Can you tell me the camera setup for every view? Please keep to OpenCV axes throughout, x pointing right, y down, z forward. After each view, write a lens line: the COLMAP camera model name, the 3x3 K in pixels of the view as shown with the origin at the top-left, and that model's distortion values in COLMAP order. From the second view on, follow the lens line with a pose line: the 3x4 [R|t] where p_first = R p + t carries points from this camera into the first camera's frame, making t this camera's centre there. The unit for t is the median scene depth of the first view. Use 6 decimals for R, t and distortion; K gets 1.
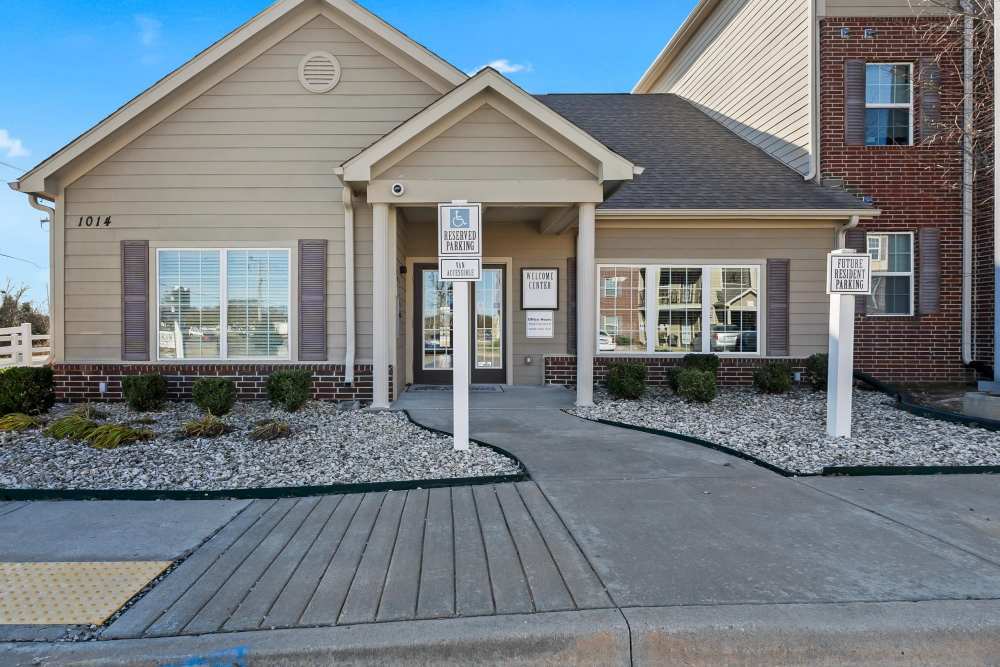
lens RADIAL K [[639.9, 0, 500.0], [0, 639.9, 333.5], [0, 0, 1]] dist [-0.001933, -0.000820]
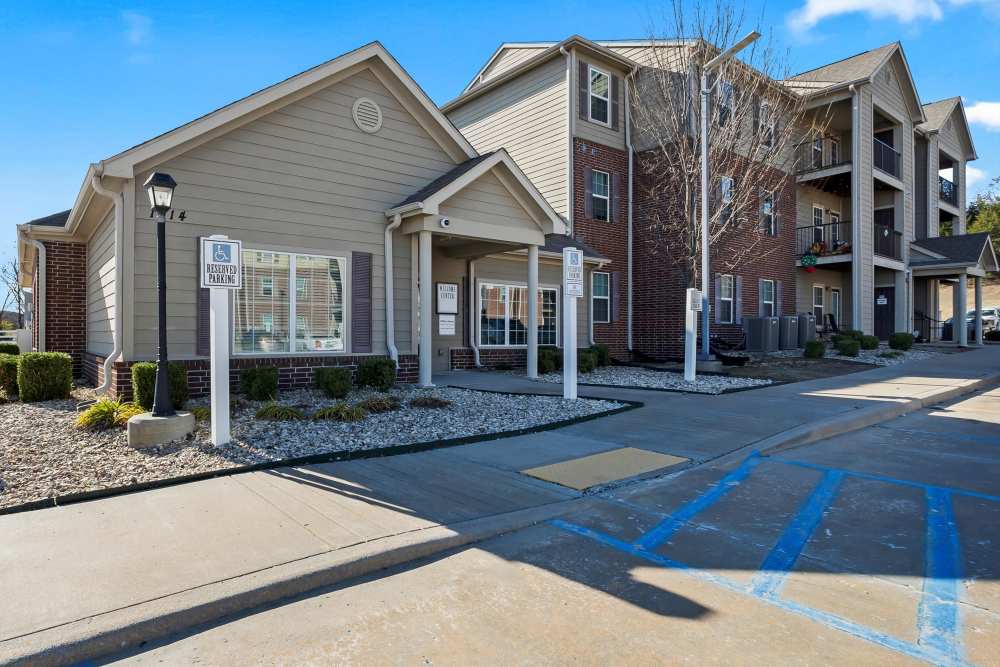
lens RADIAL K [[578.4, 0, 531.2], [0, 578.4, 330.2], [0, 0, 1]] dist [-0.013667, 0.000194]
pose [[0.755492, 0.006224, 0.655128, -0.759991], [0.000007, 0.999955, -0.009507, 0.010072], [-0.655157, 0.007187, 0.755458, -0.029411]]
